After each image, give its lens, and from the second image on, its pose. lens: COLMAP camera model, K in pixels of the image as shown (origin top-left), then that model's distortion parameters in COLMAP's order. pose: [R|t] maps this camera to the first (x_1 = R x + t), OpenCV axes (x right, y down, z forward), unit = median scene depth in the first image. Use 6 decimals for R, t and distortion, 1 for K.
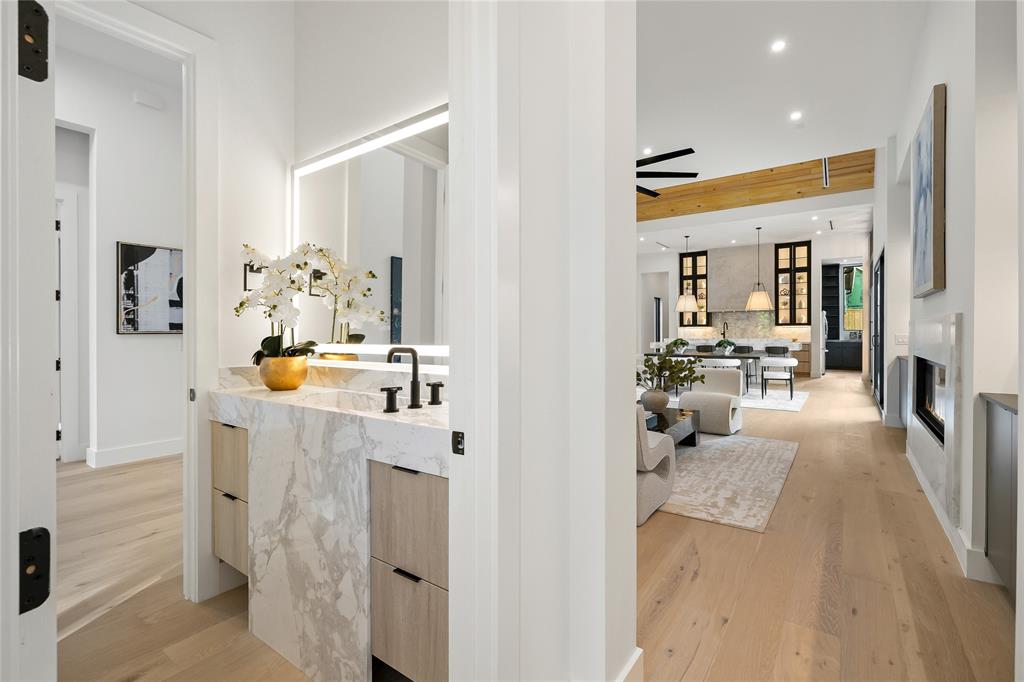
lens RADIAL K [[466.8, 0, 509.8], [0, 466.8, 333.6], [0, 0, 1]] dist [-0.002465, 0.000176]
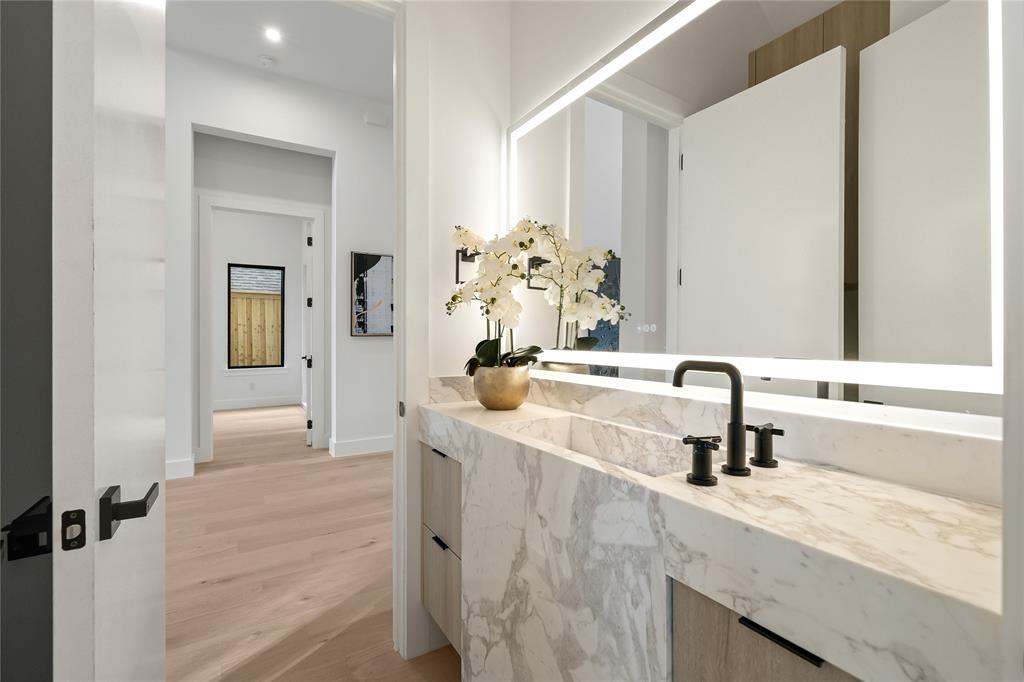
lens RADIAL K [[466.8, 0, 509.8], [0, 466.8, 333.6], [0, 0, 1]] dist [-0.002465, 0.000176]
pose [[0.923723, -0.000129, -0.383060, -0.174260], [-0.002002, 0.999985, -0.005166, -0.000406], [0.383055, 0.005539, 0.923709, 0.289036]]
